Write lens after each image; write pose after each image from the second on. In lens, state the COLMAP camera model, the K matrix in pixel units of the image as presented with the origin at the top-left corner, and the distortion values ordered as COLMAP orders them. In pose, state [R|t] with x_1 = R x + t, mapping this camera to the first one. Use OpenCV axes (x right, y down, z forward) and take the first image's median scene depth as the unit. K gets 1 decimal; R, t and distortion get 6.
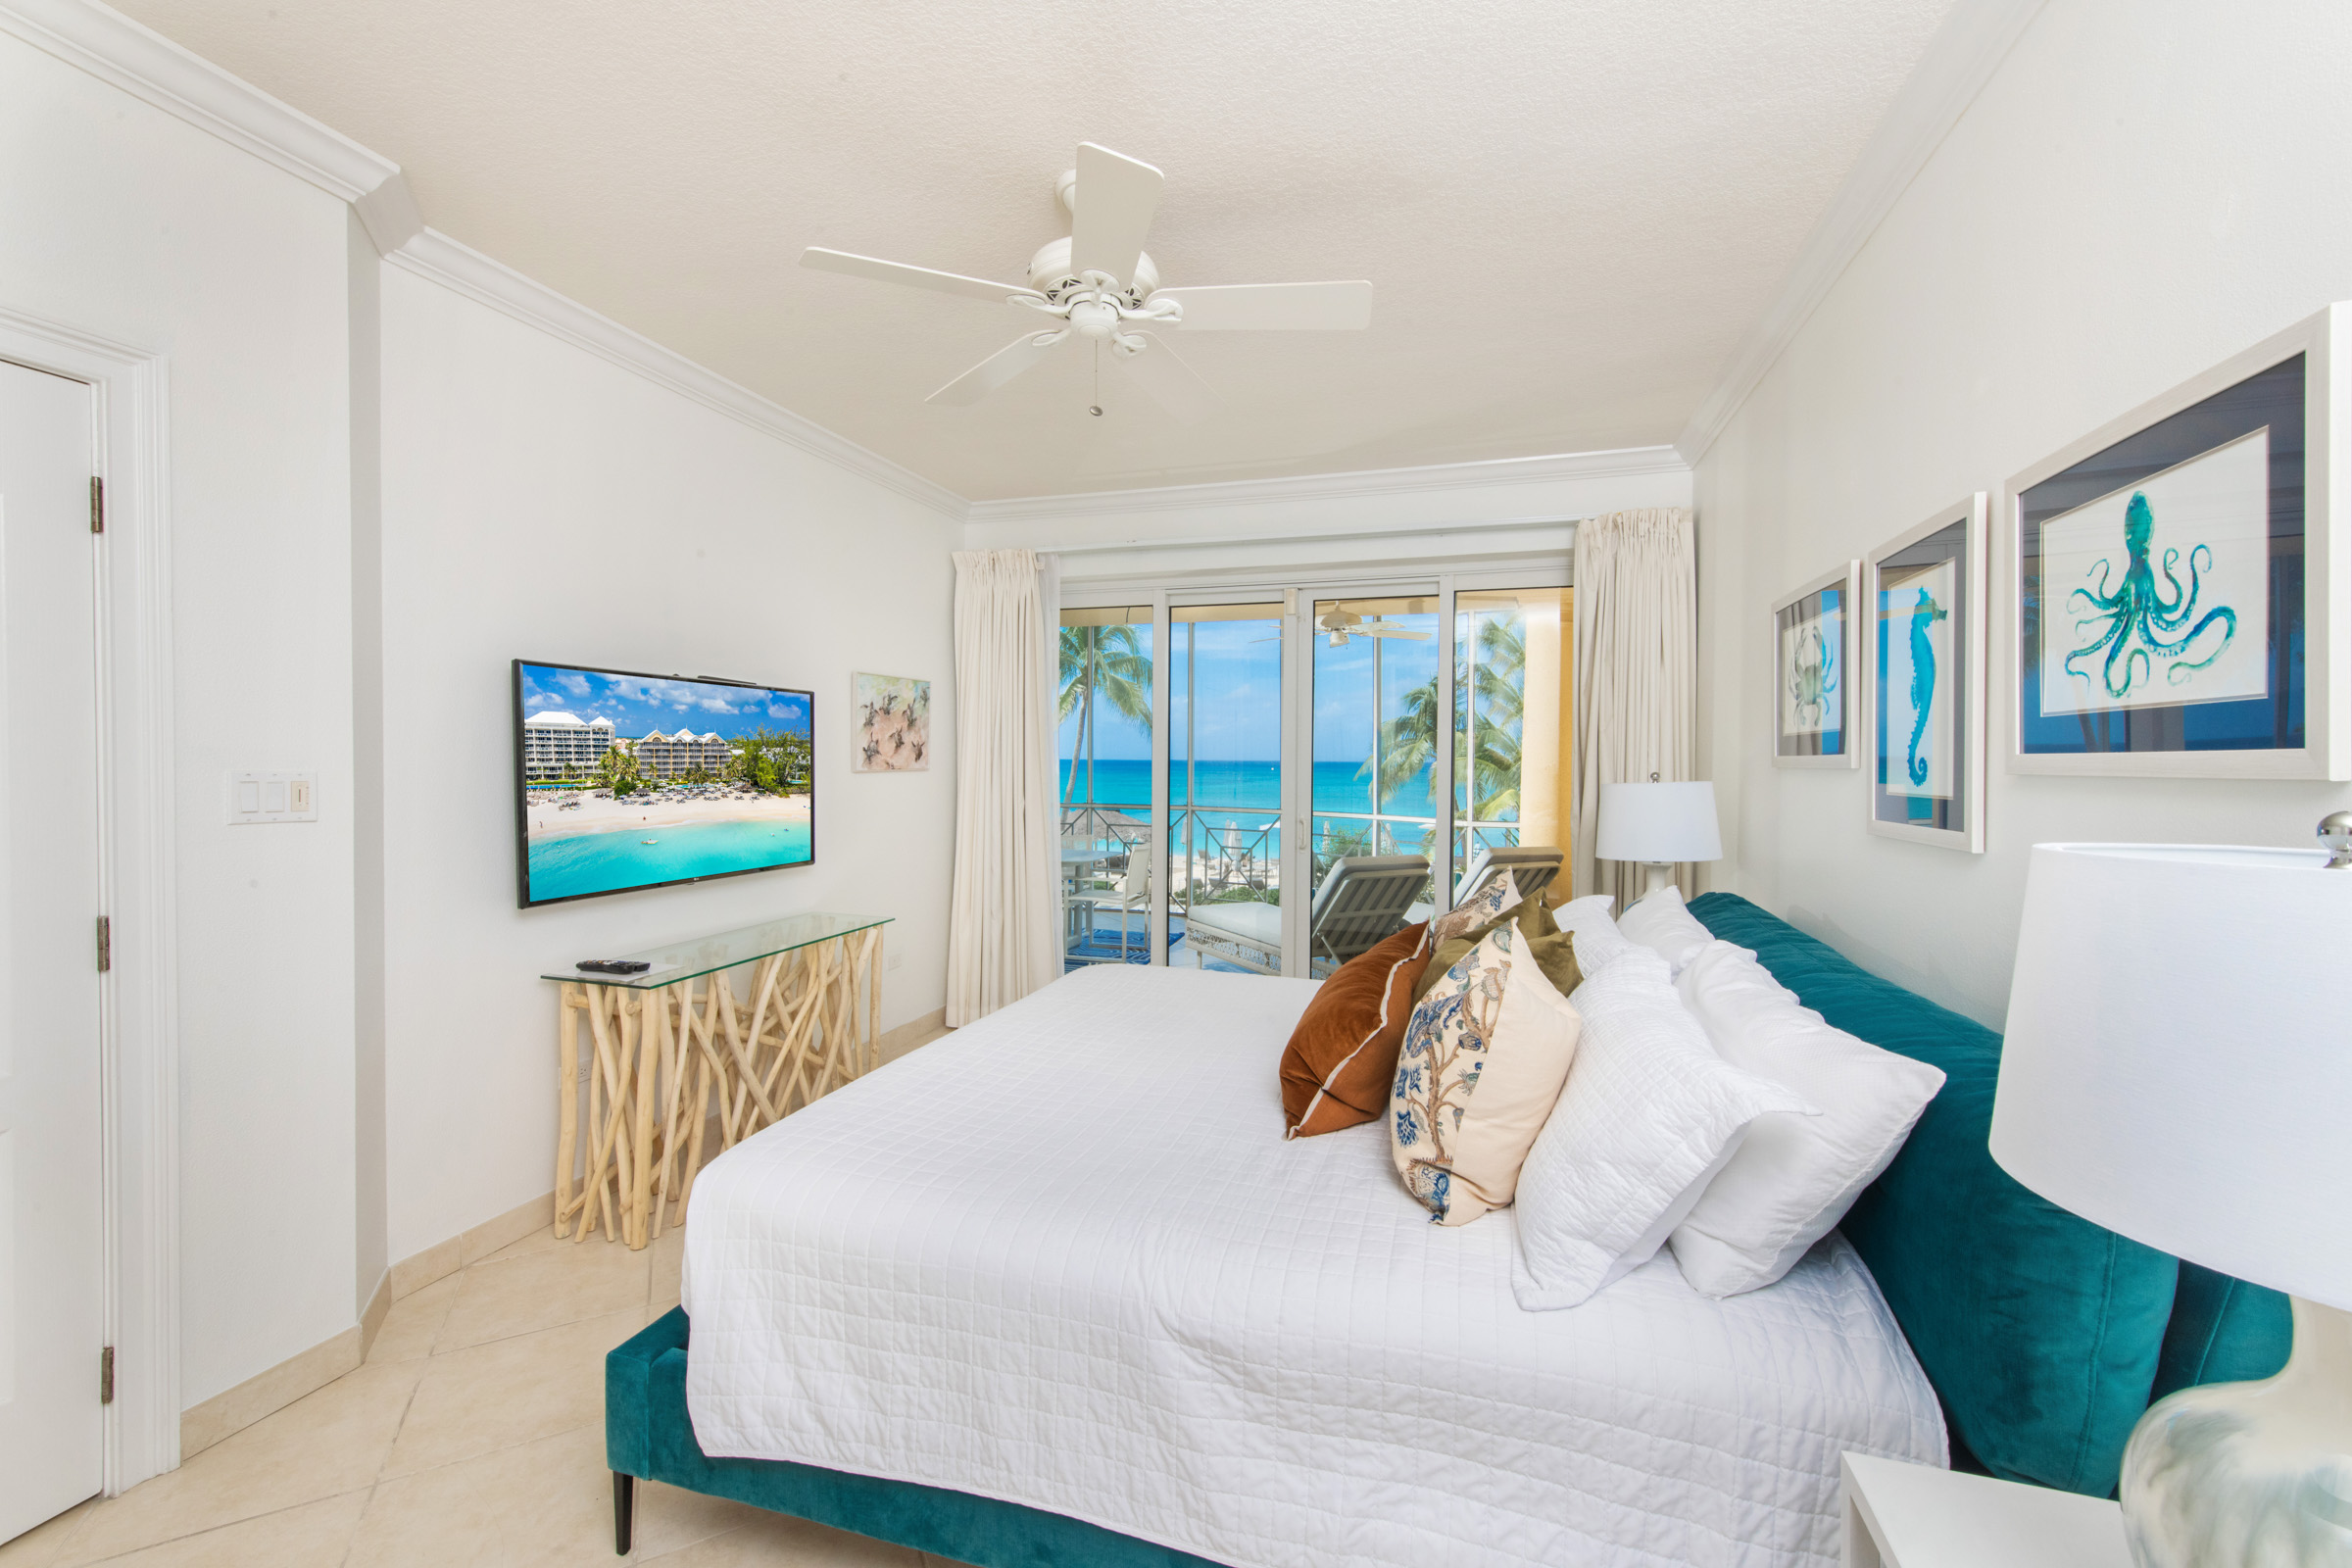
lens RADIAL K [[953.8, 0, 1192.7], [0, 953.8, 766.1], [0, 0, 1]] dist [0.010972, 0.001331]
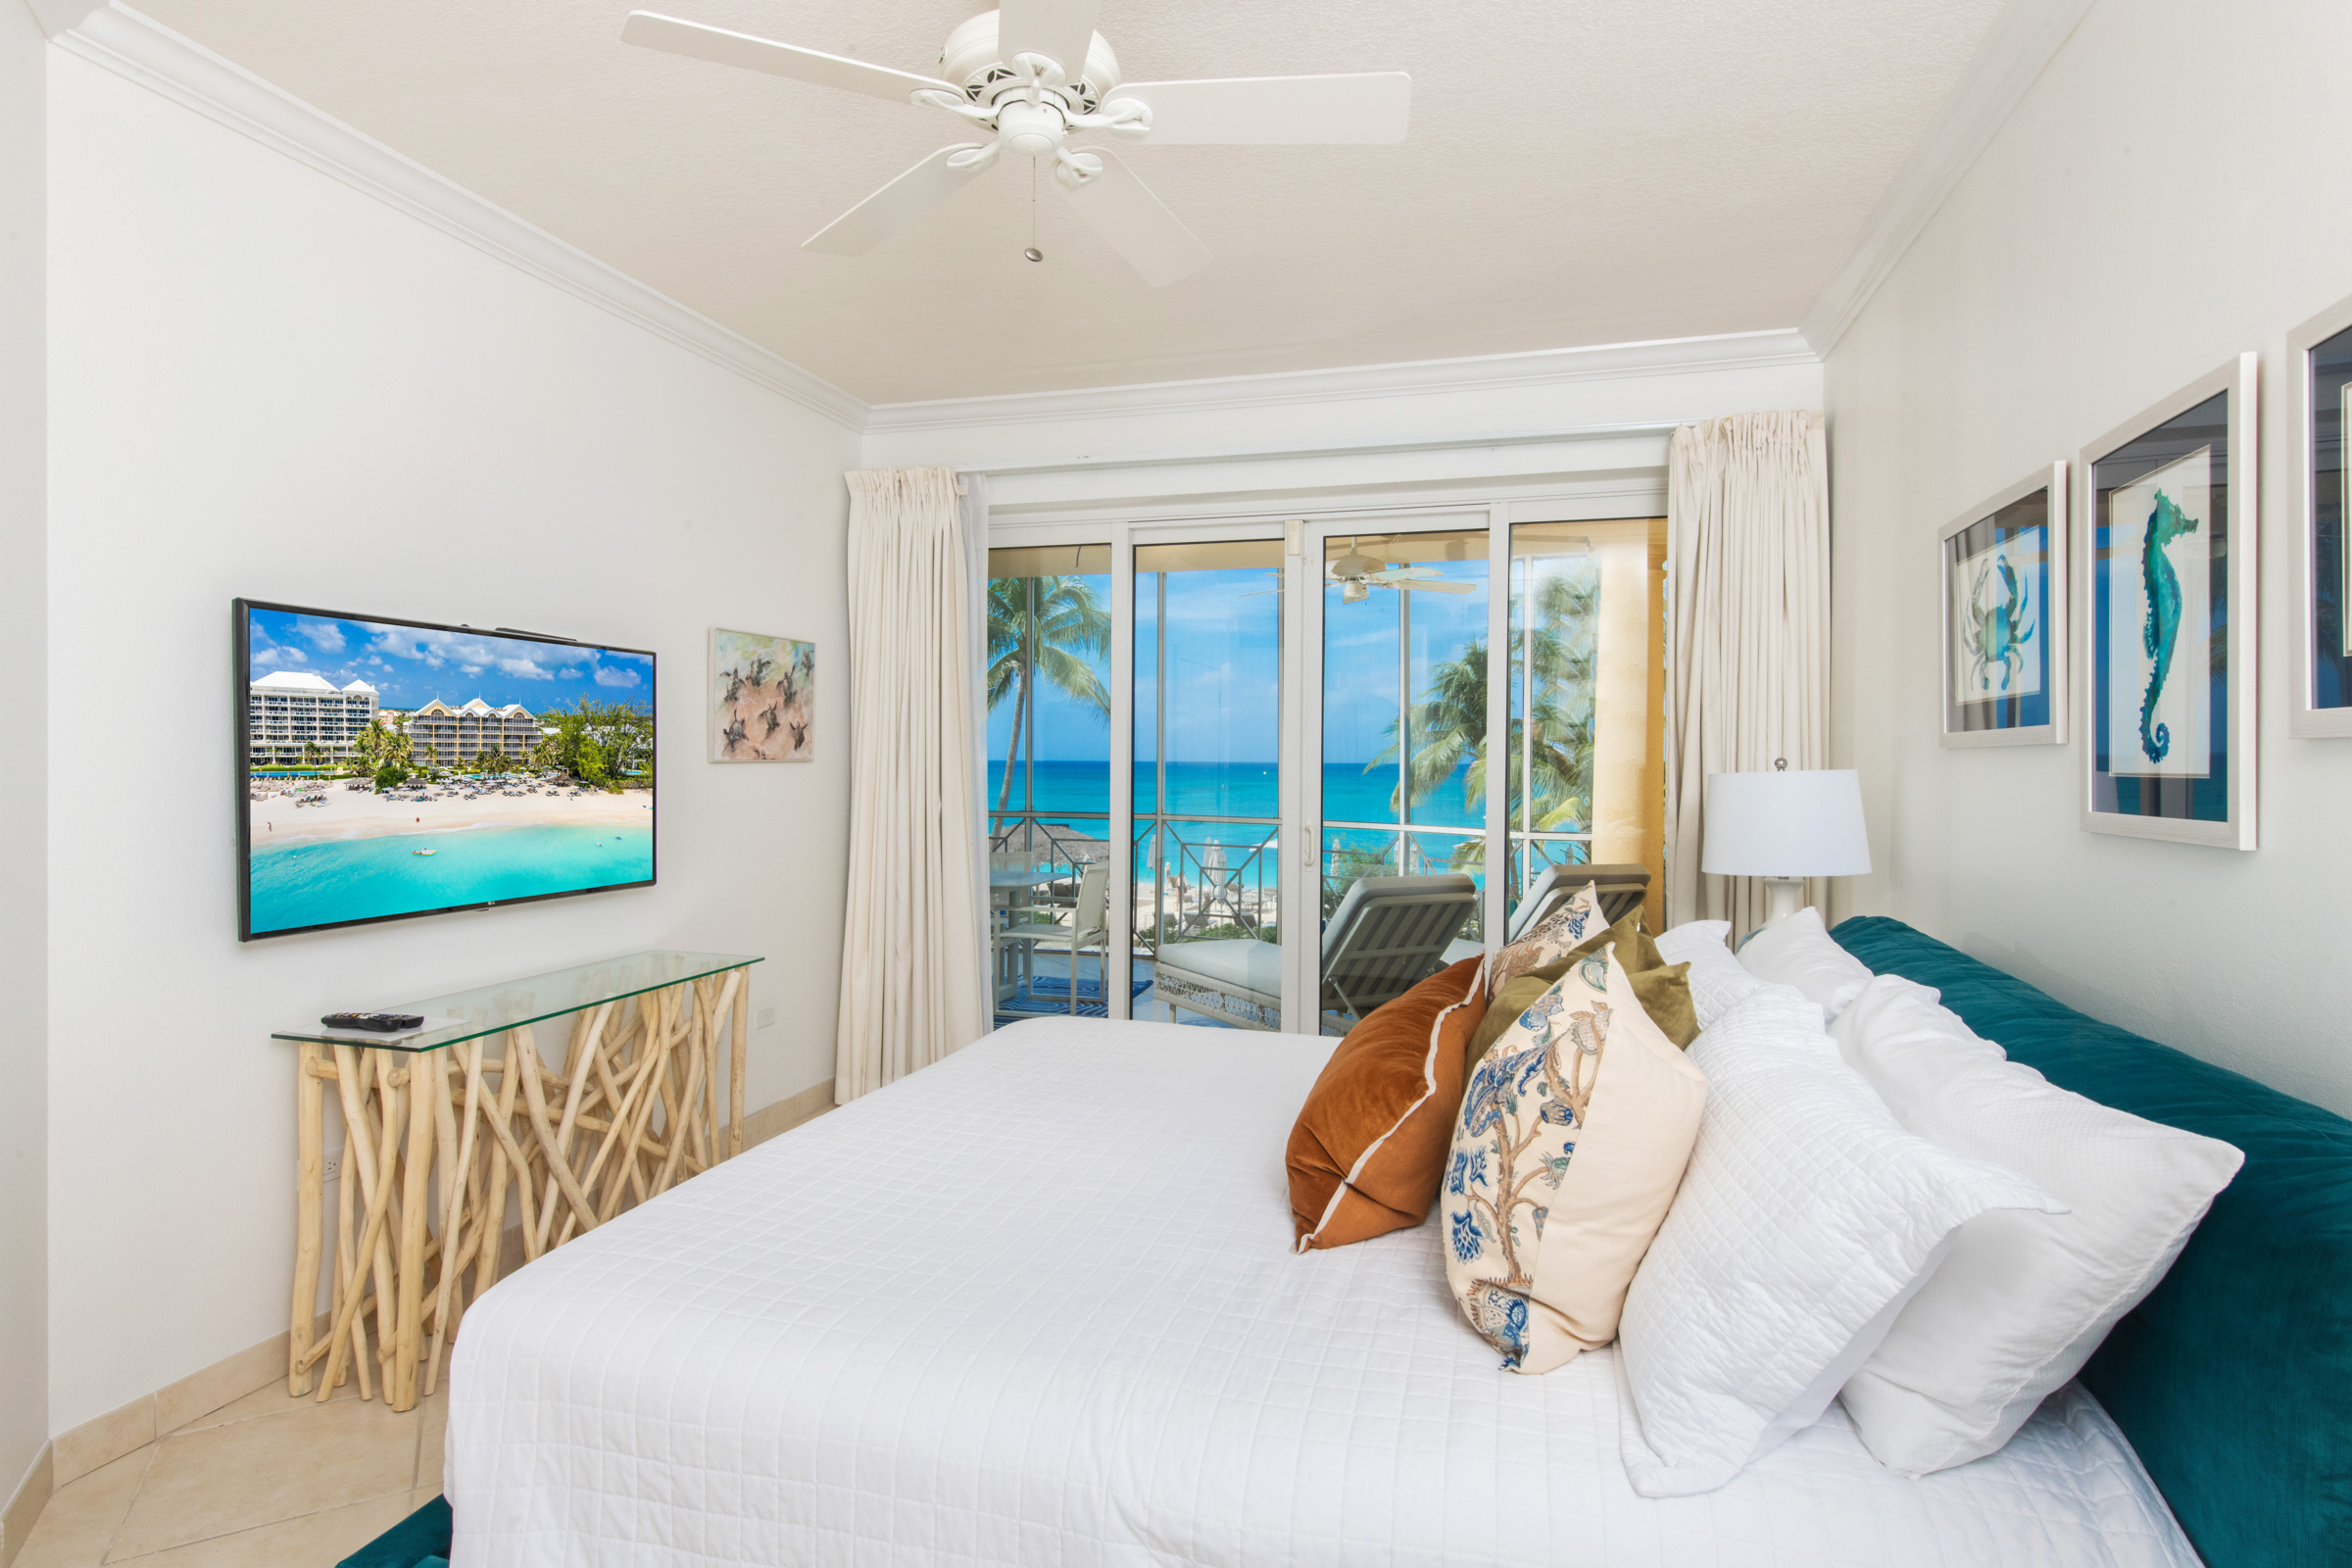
lens RADIAL K [[1229.2, 0, 1181.6], [0, 1229.2, 749.2], [0, 0, 1]] dist [0.018190, -0.004759]
pose [[0.999895, -0.000667, 0.014477, -0.001271], [0.000891, 0.999880, -0.015471, 0.017430], [-0.014465, 0.015482, 0.999776, 0.045080]]
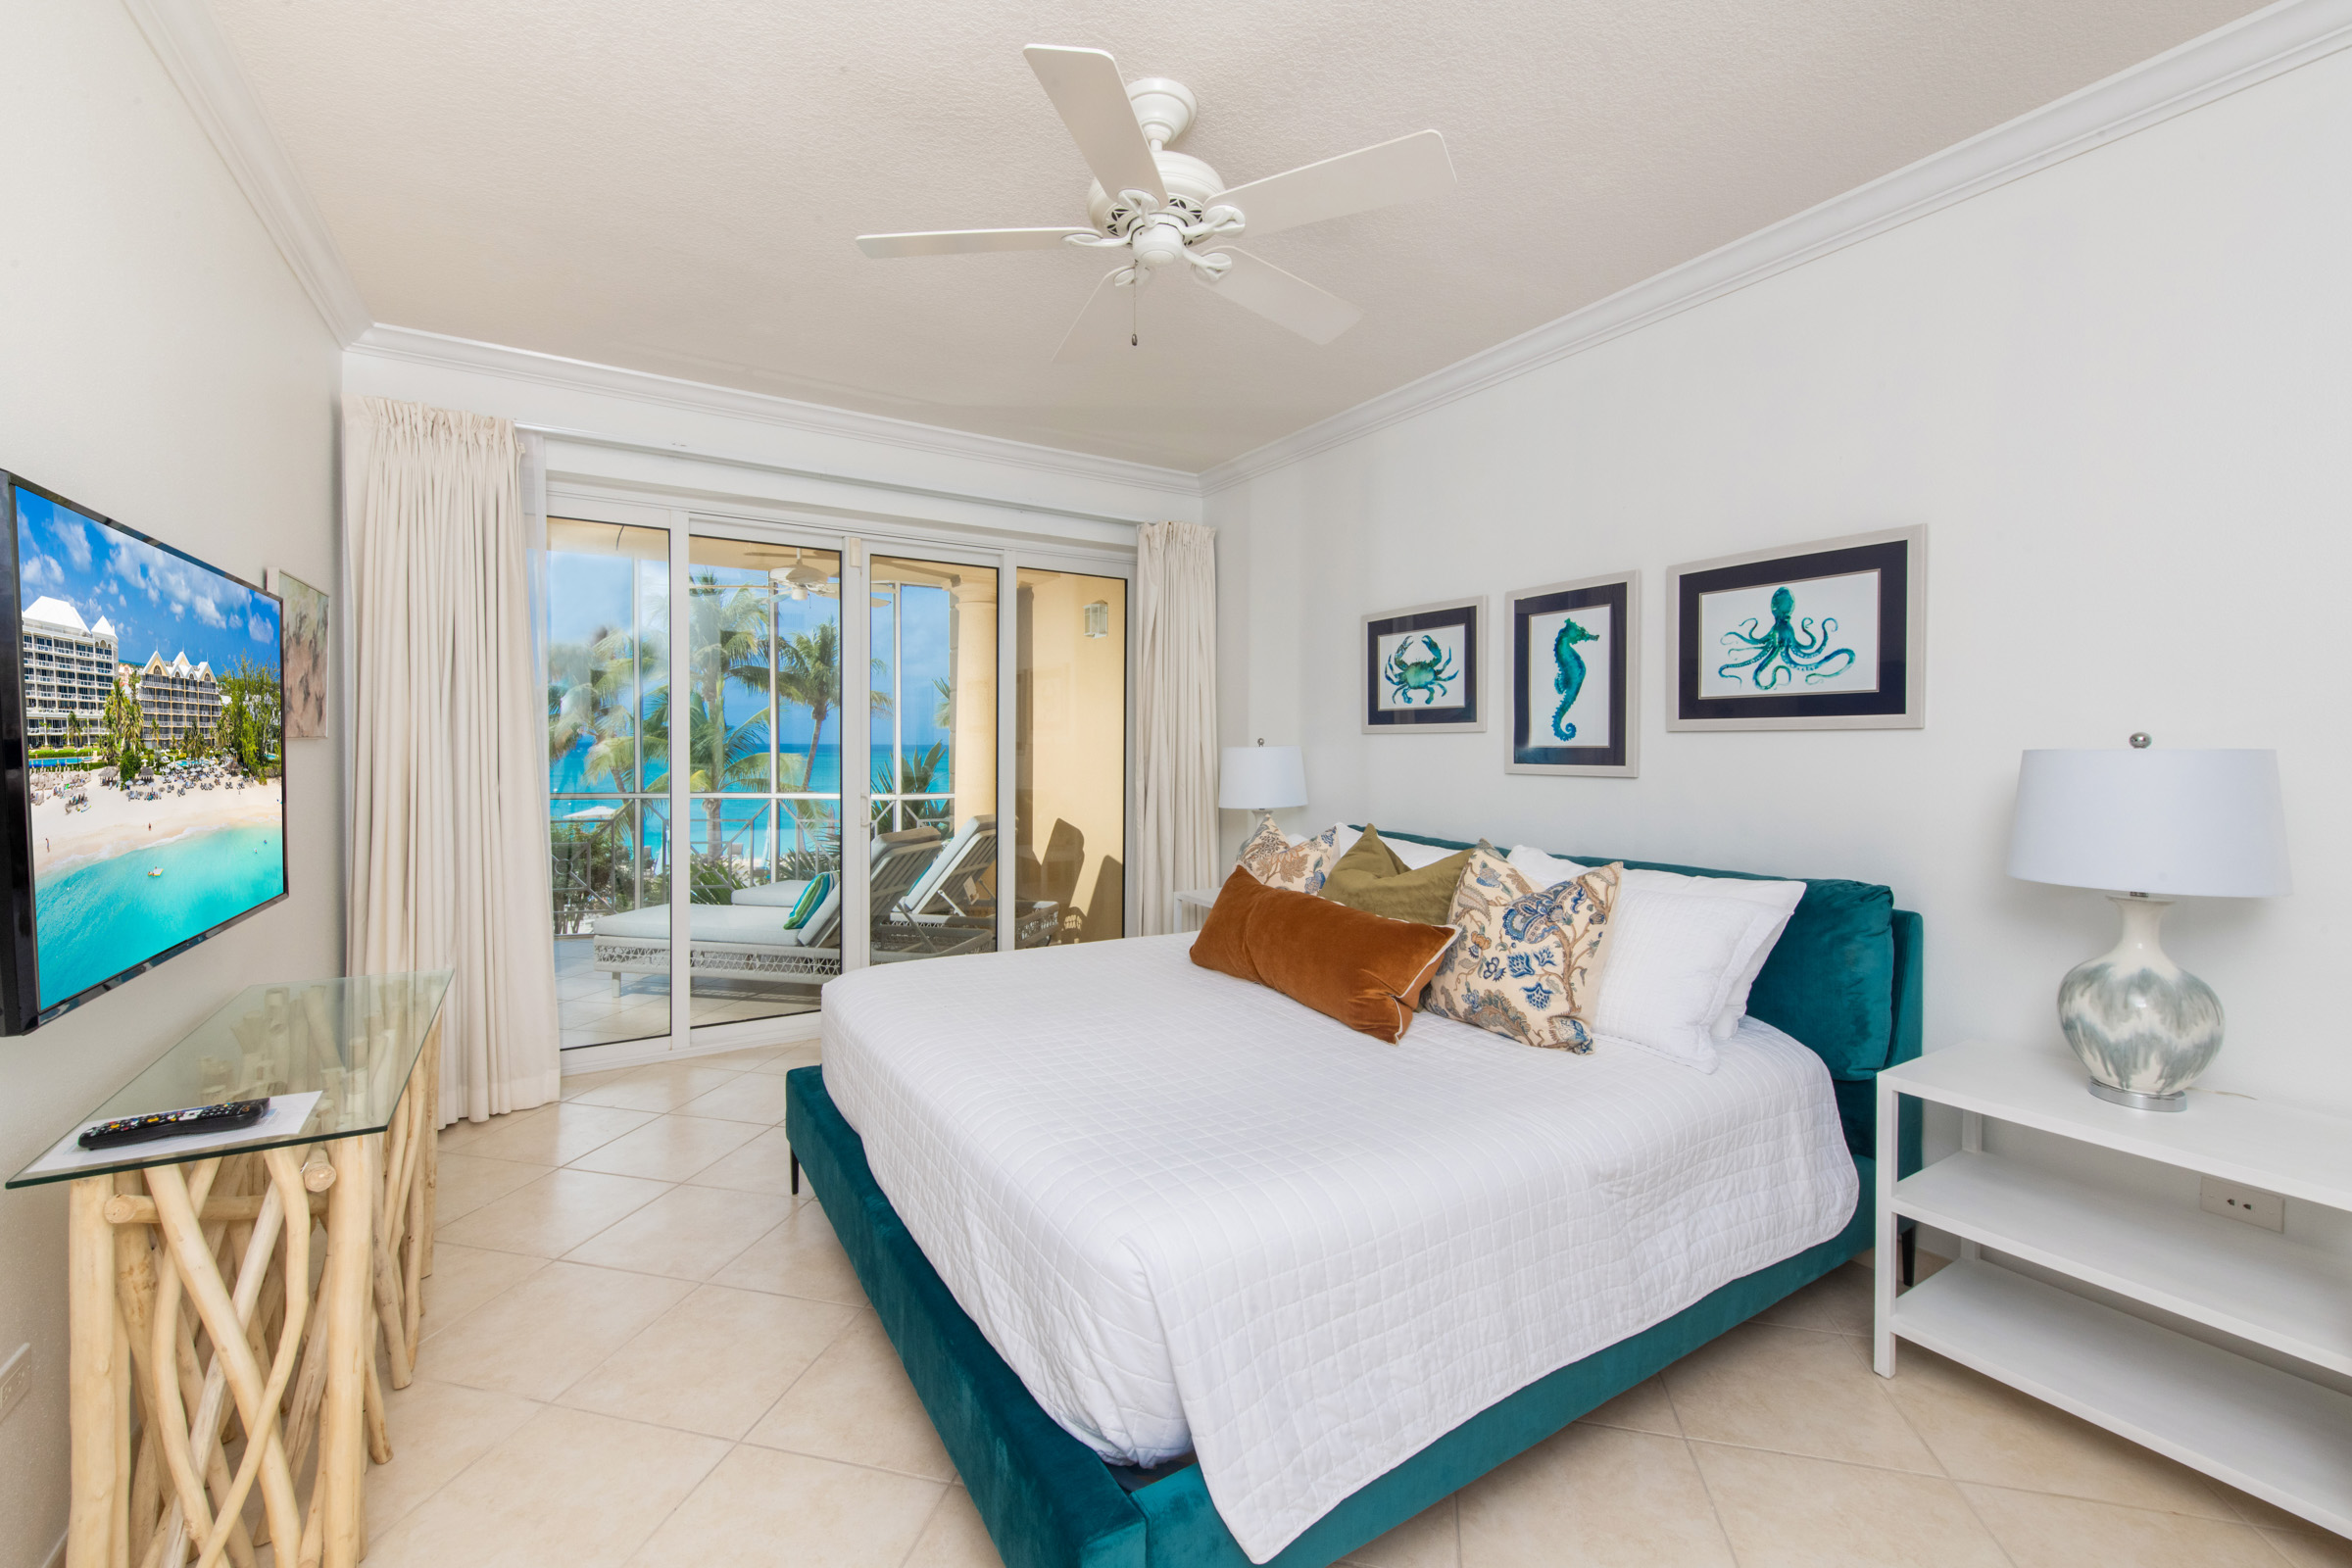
lens RADIAL K [[980.5, 0, 1175.2], [0, 980.5, 755.9], [0, 0, 1]] dist [0.021678, 0.000640]
pose [[0.664673, -0.012997, 0.747021, -0.662332], [0.005673, 0.999908, 0.012349, 0.015365], [-0.747113, -0.003970, 0.664685, 0.277029]]
